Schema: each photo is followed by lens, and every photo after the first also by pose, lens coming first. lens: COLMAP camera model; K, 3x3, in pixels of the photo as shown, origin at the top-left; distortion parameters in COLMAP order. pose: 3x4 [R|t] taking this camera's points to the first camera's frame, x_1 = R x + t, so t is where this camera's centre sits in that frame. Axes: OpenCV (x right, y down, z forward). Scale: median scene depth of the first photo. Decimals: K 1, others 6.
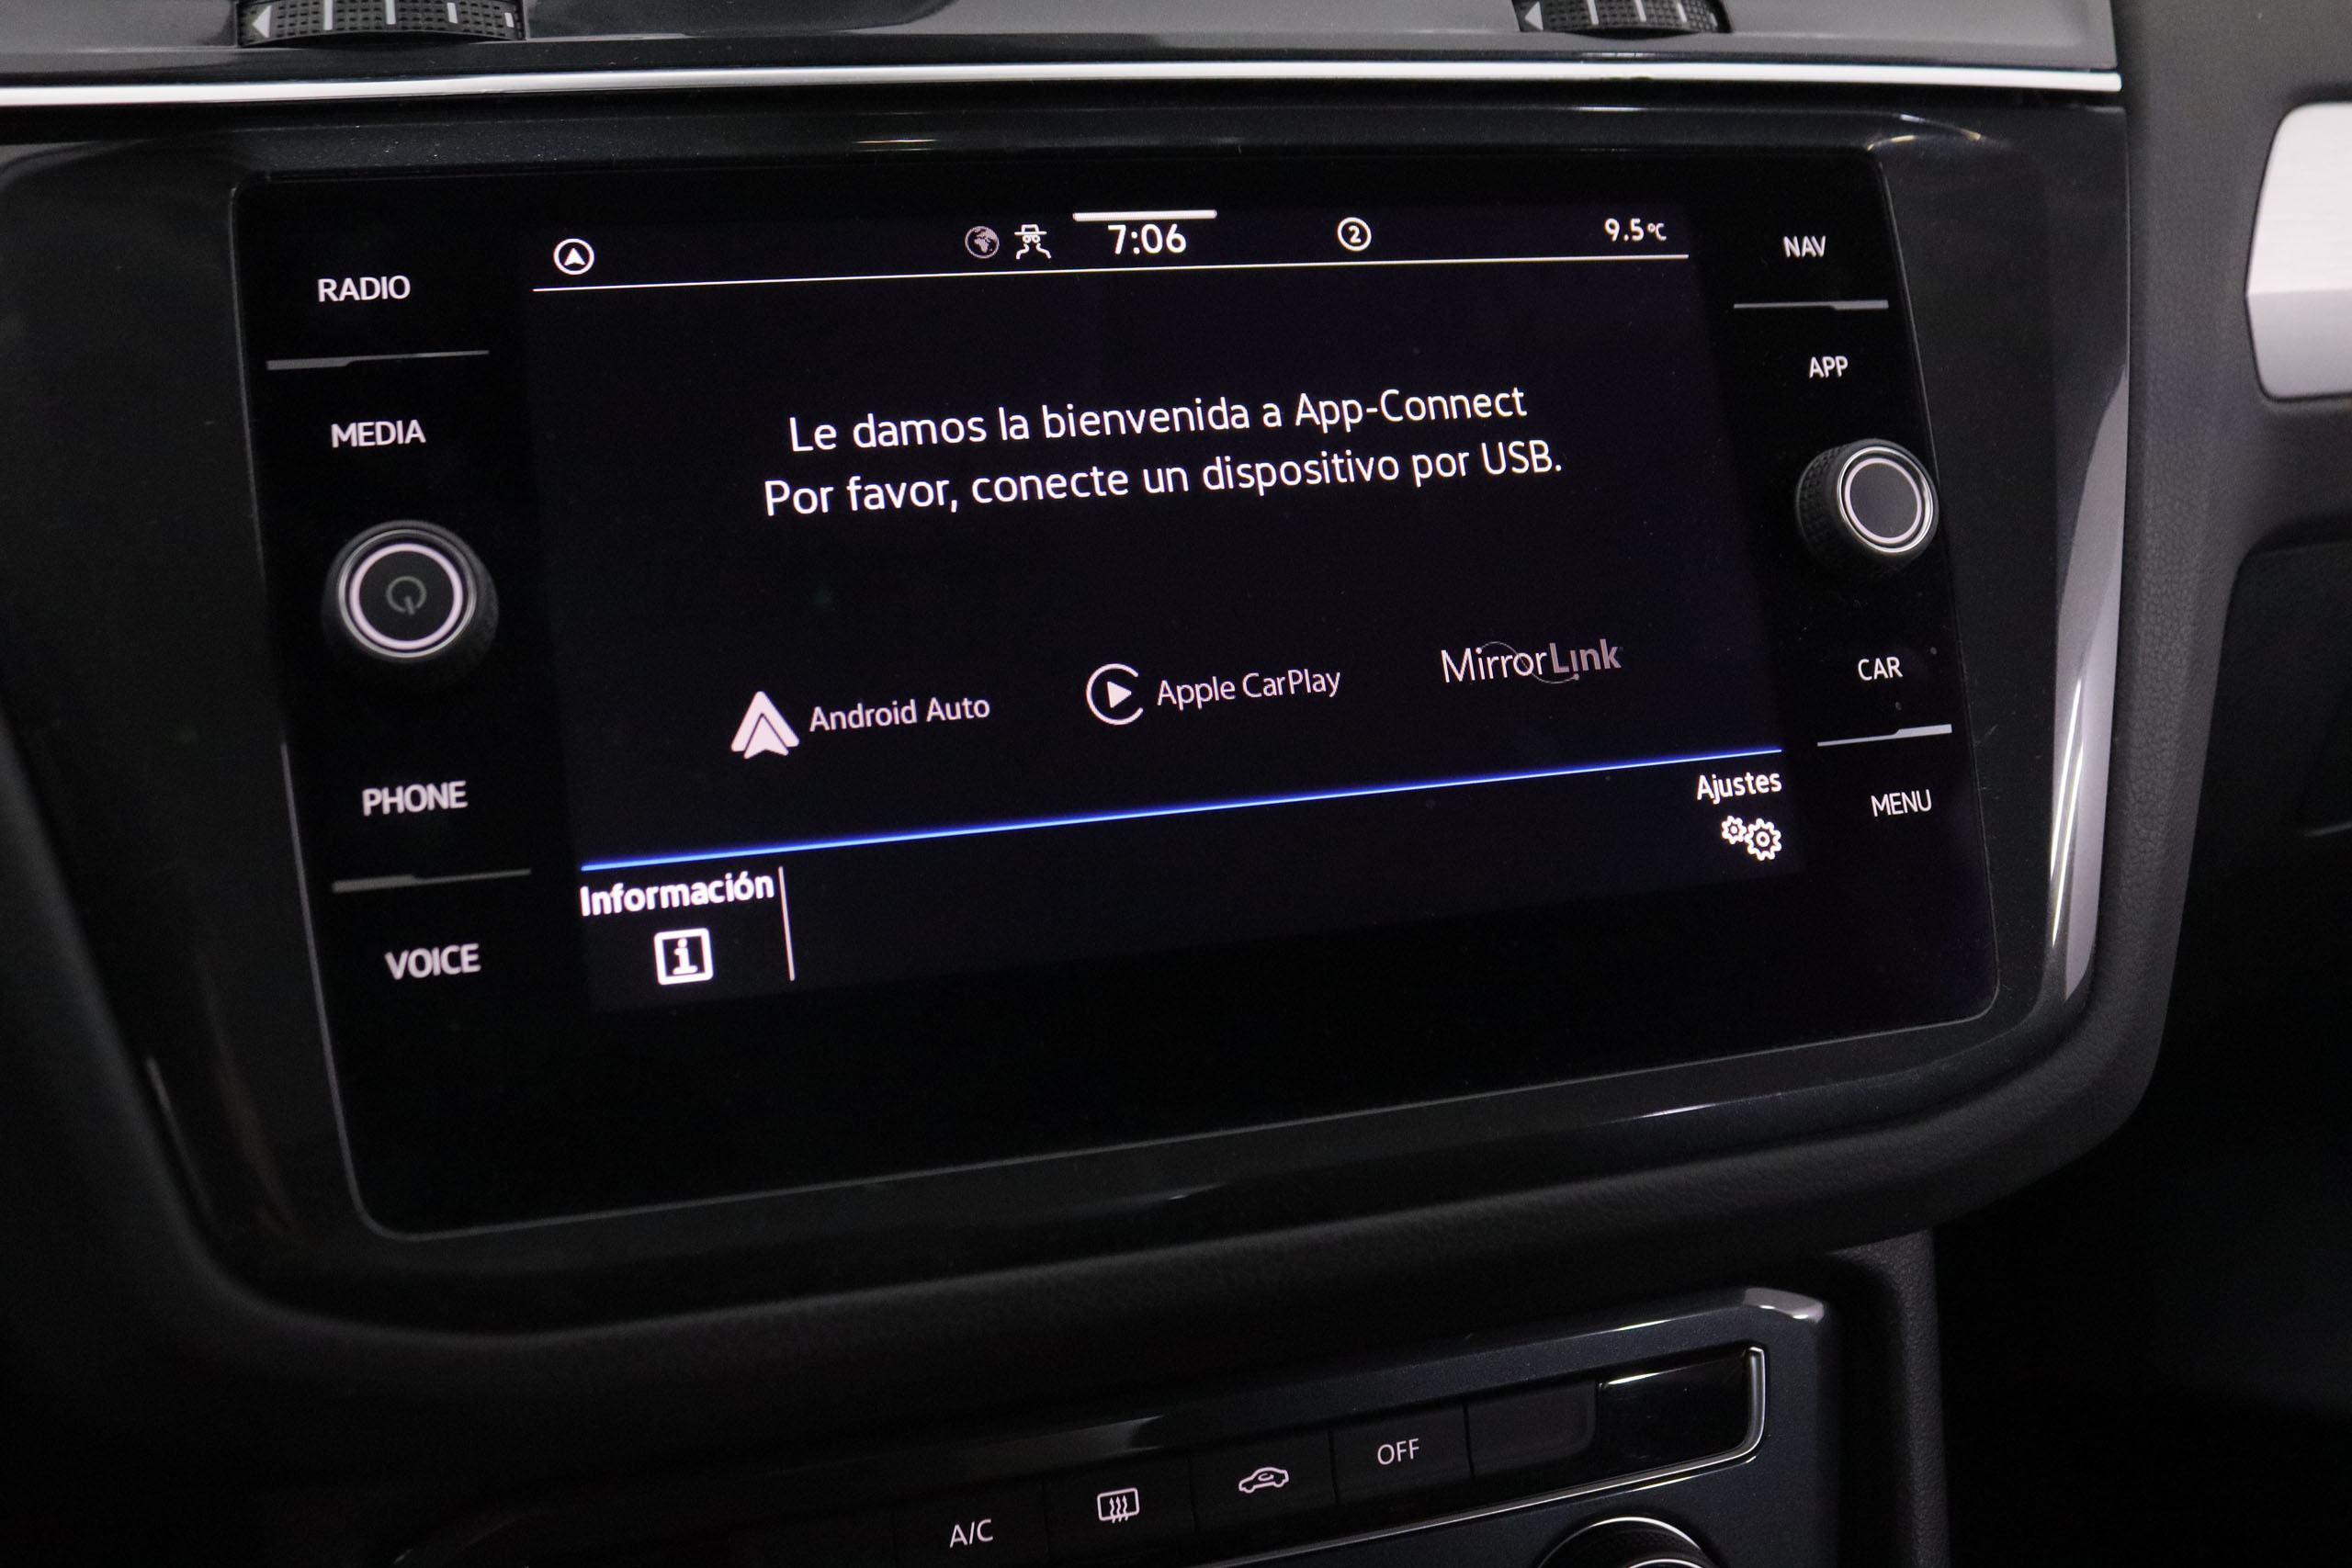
lens RADIAL K [[2305.5, 0, 1165.8], [0, 2305.5, 751.2], [0, 0, 1]] dist [-0.077939, 0.000000]
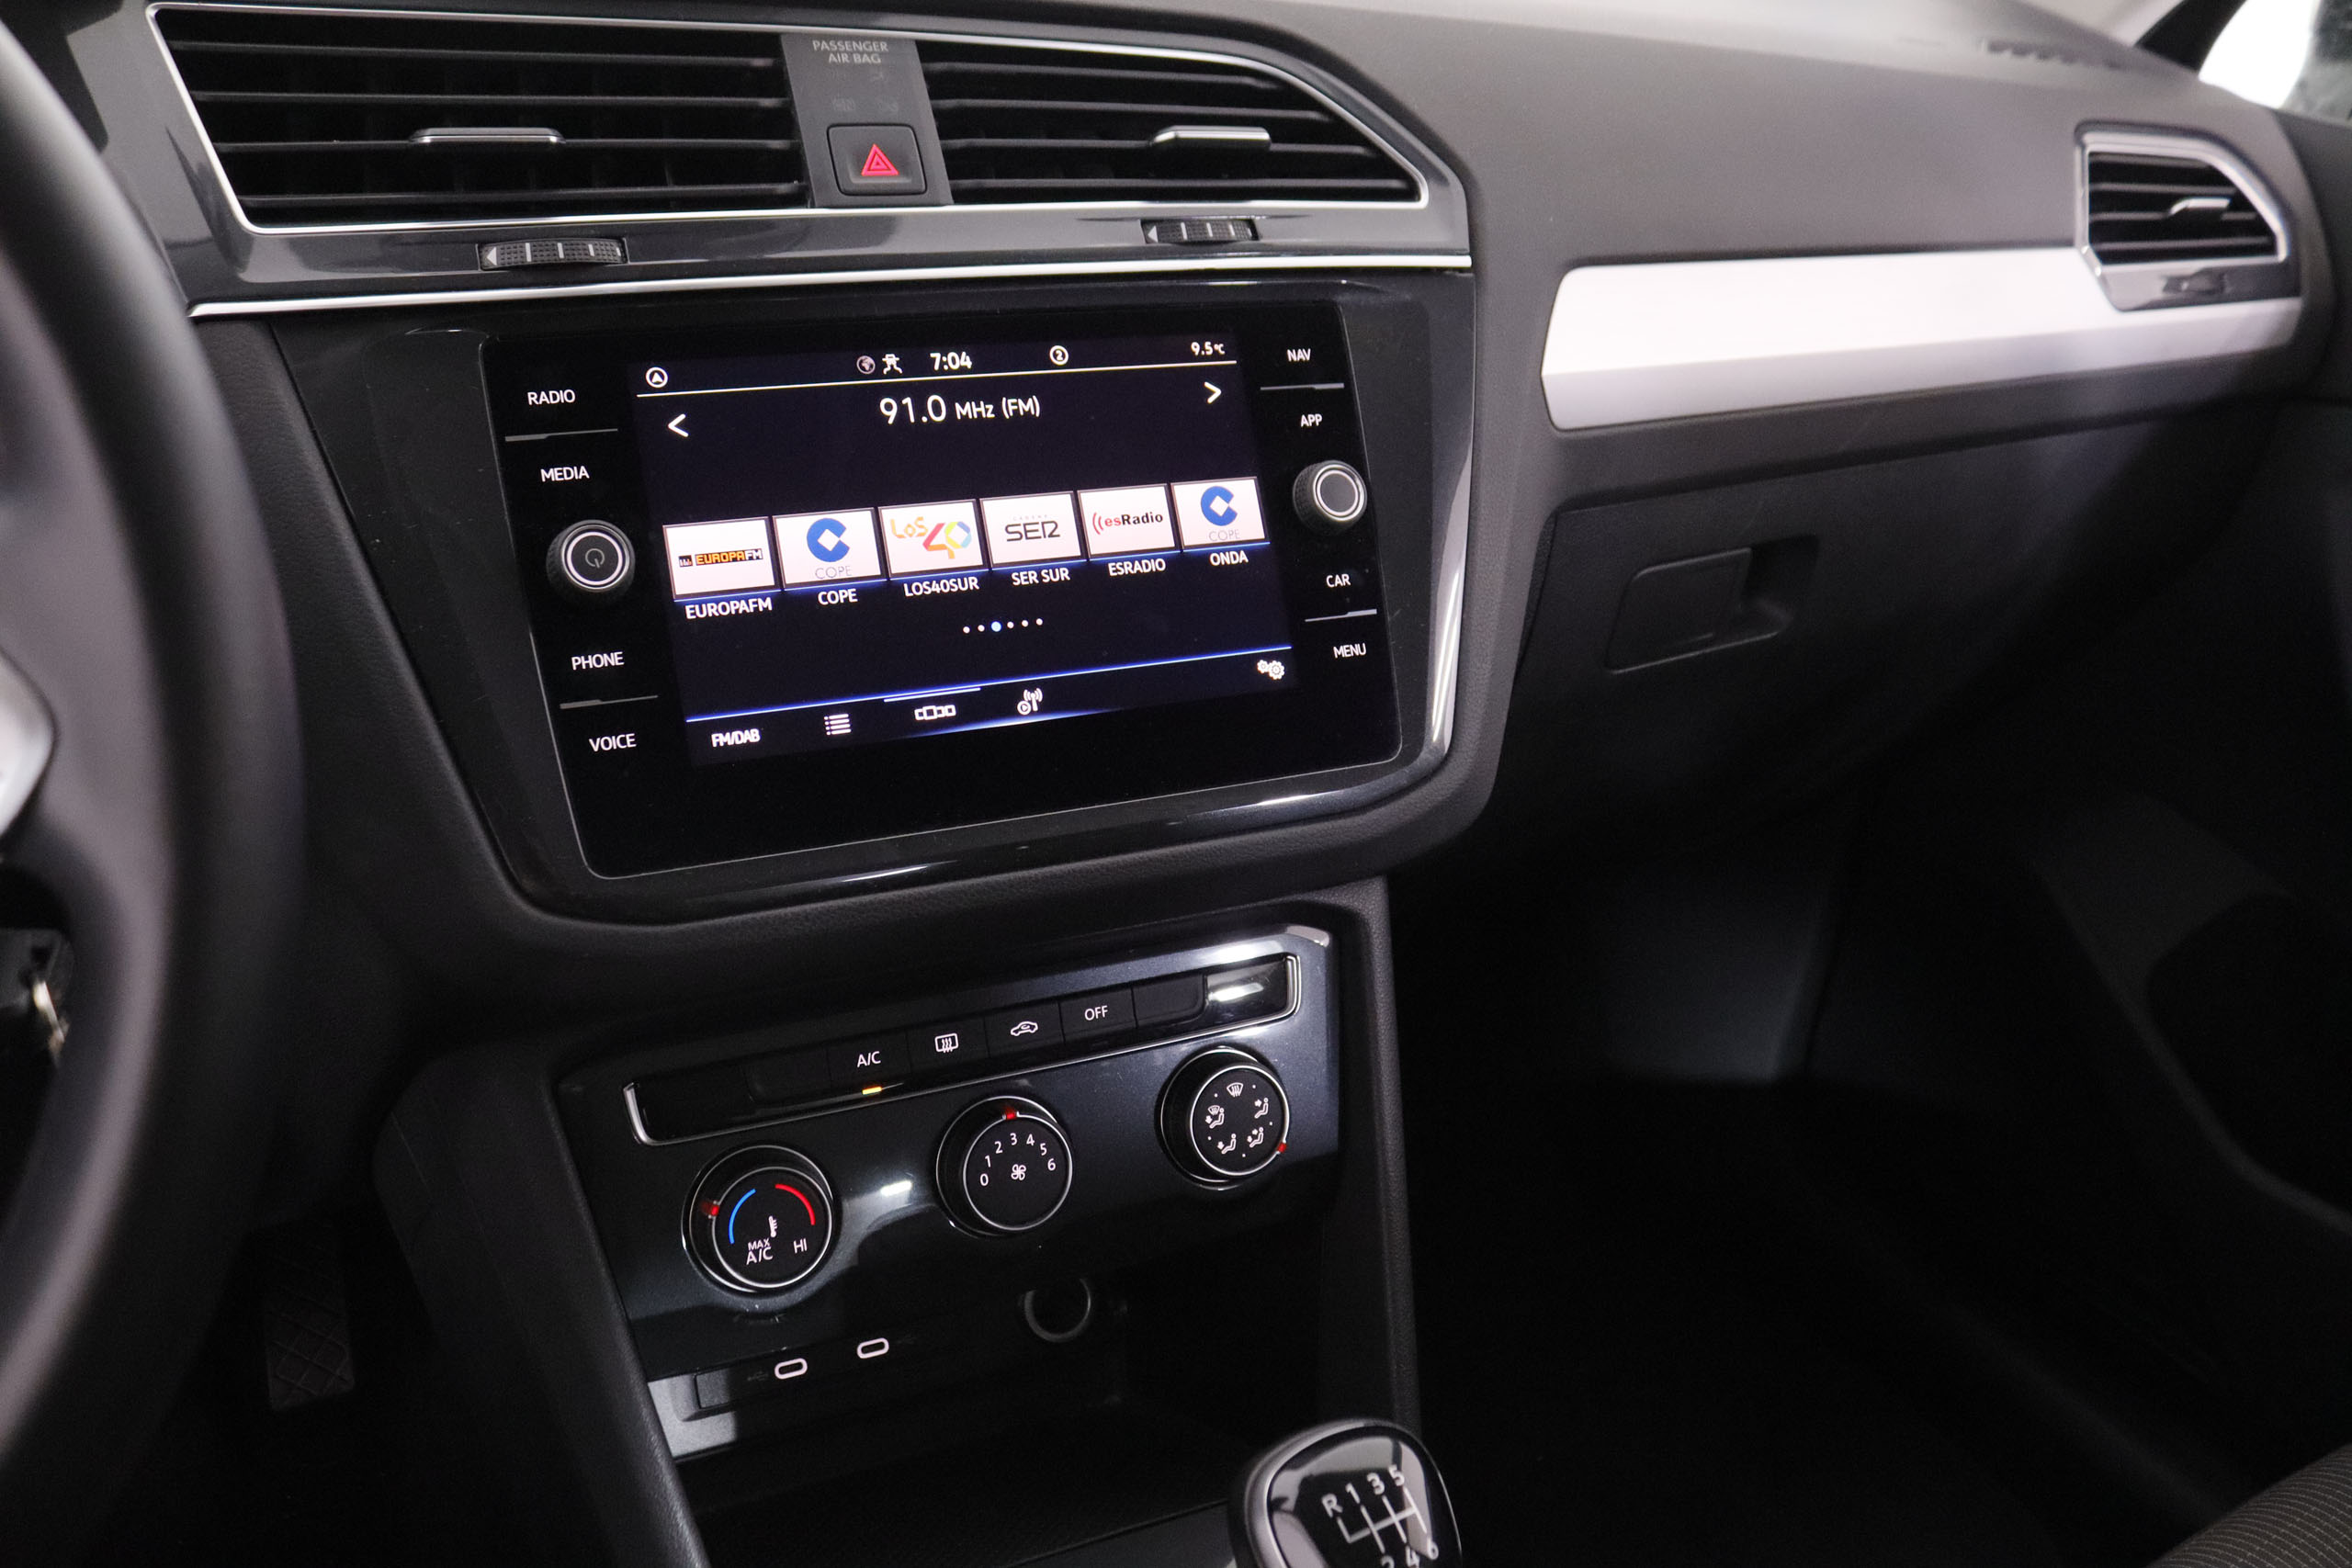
lens RADIAL K [[1999.6, 0, 1176.9], [0, 1999.6, 732.8], [0, 0, 1]] dist [-0.133297, 0.016371]
pose [[0.987488, -0.027280, 0.155316, -0.086028], [0.020860, 0.998865, 0.042818, 0.016958], [-0.156307, -0.039043, 0.986937, -0.648457]]
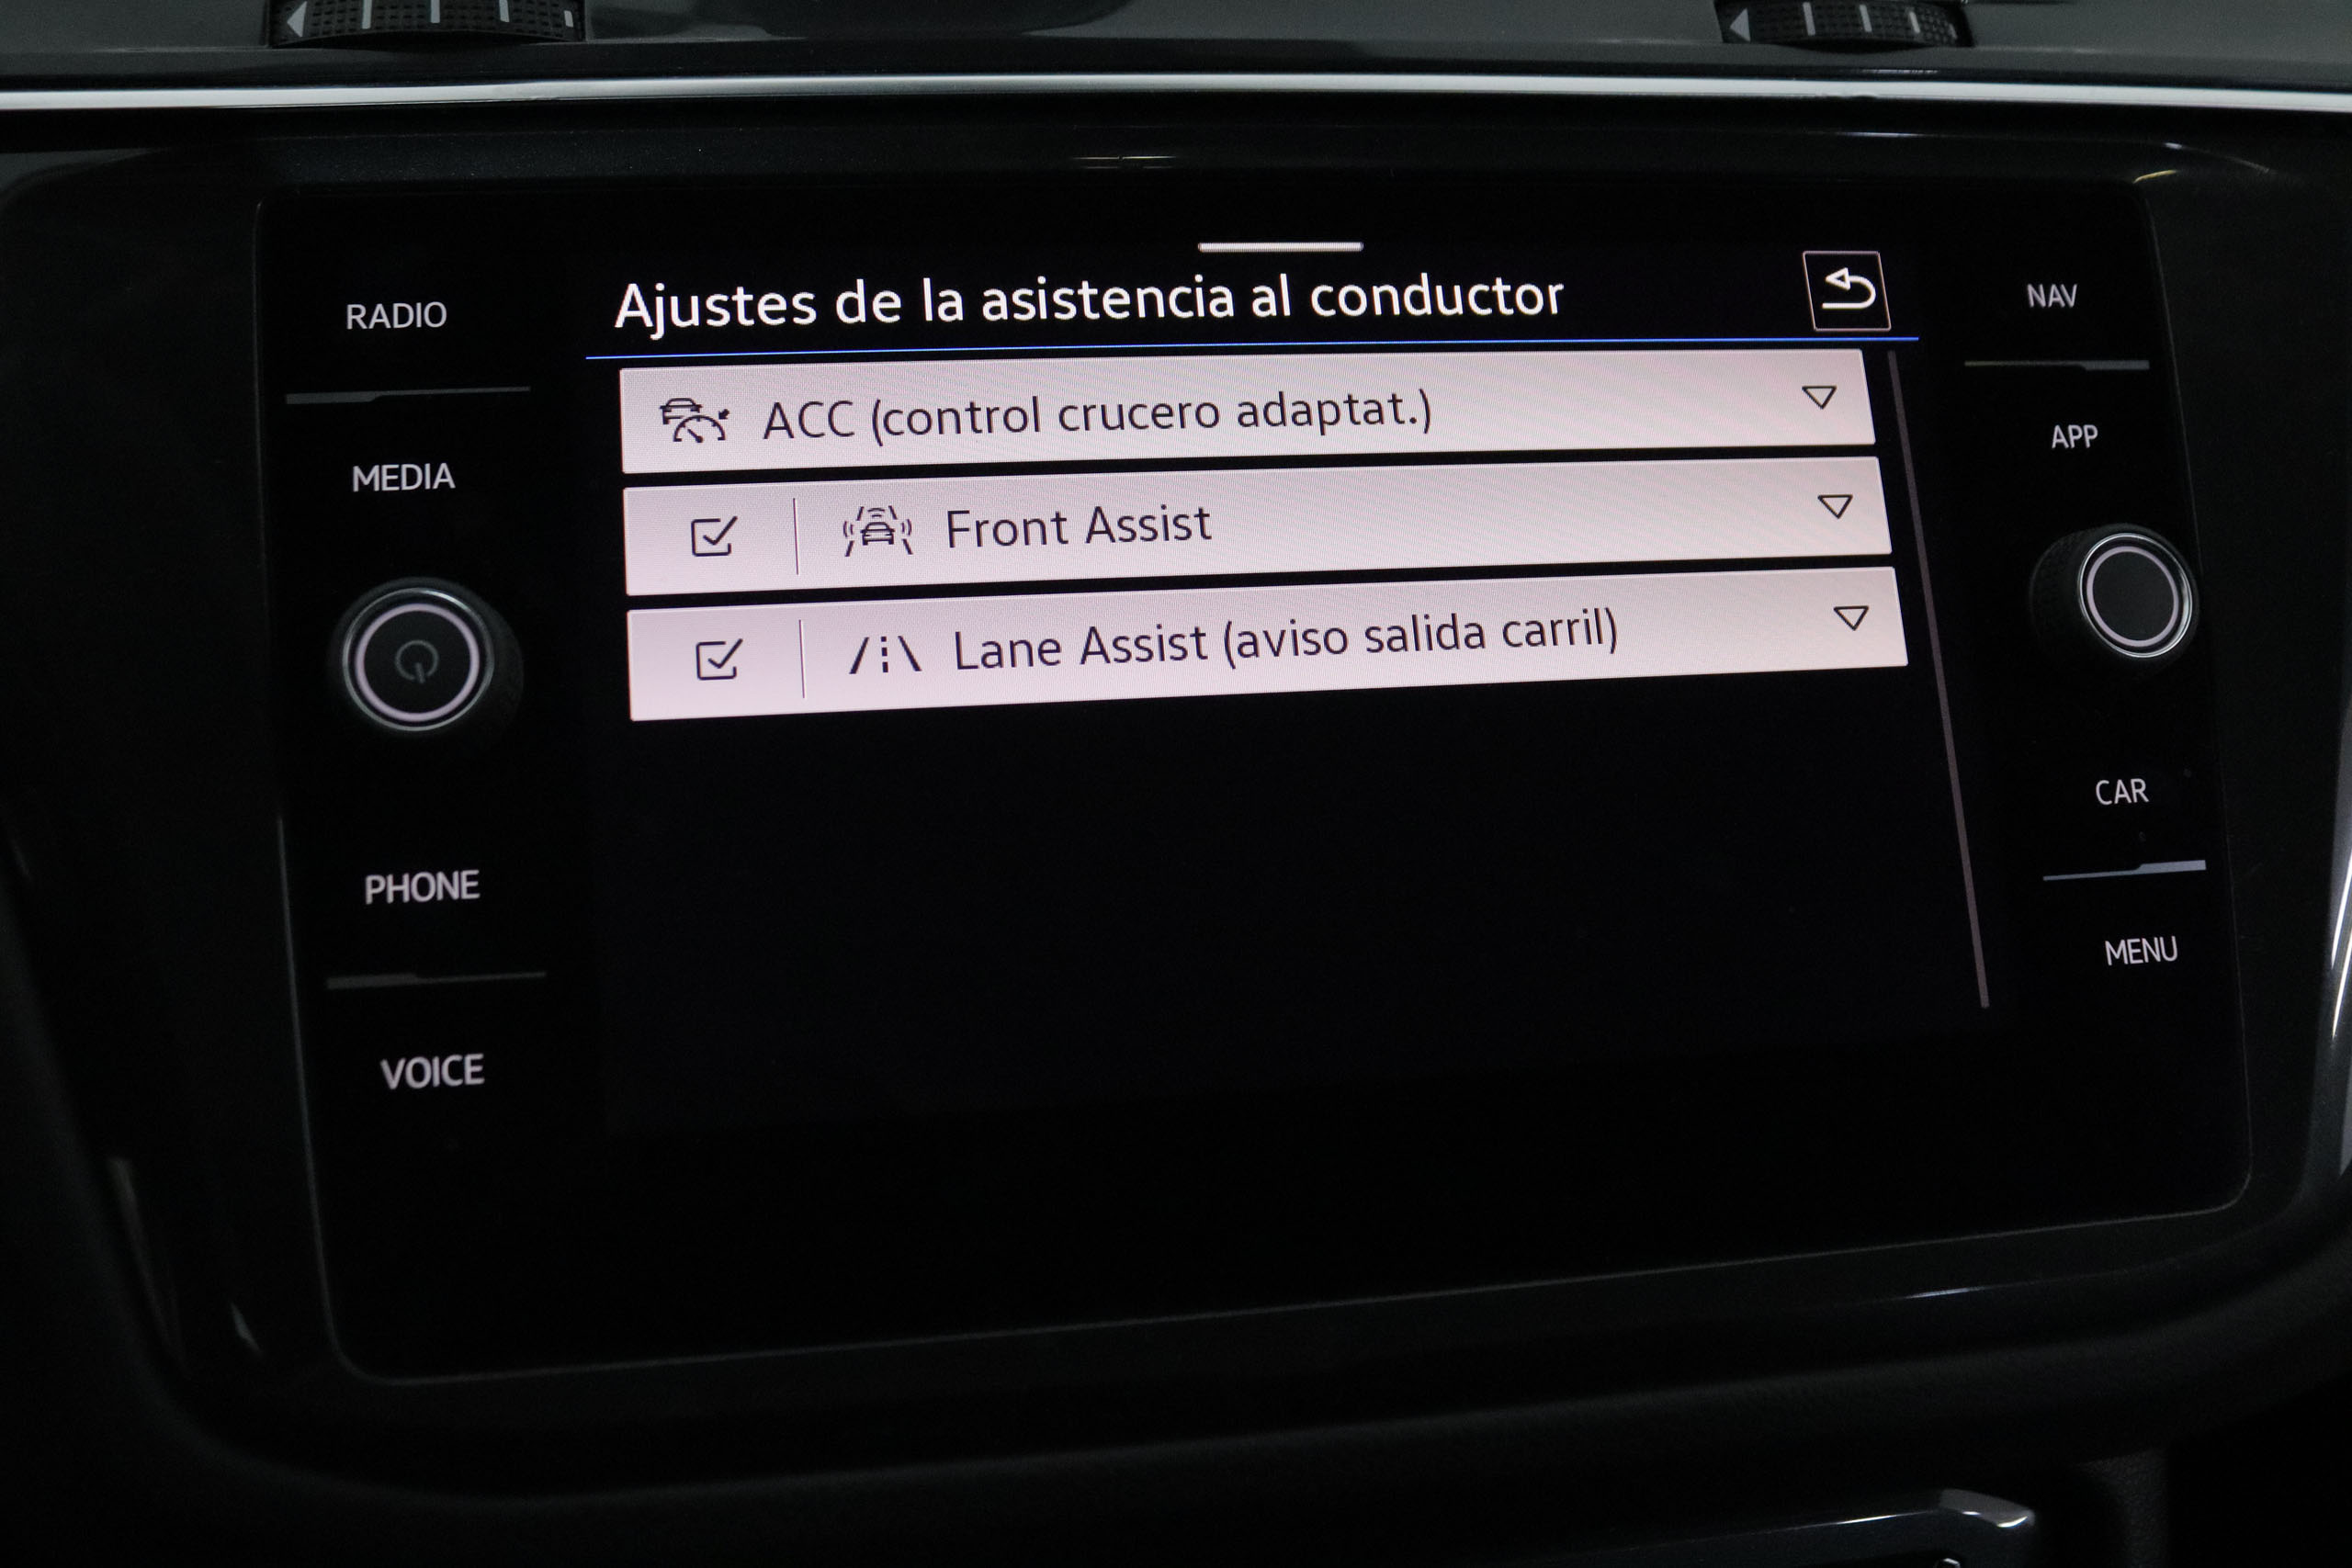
lens RADIAL K [[2447.0, 0, 1134.6], [0, 2447.0, 796.0], [0, 0, 1]] dist [-0.078838, 0.000000]
pose [[0.994362, 0.036595, -0.099520, 0.036113], [-0.036838, 0.999321, -0.000599, -0.021055], [0.099431, 0.004262, 0.995035, 0.067882]]
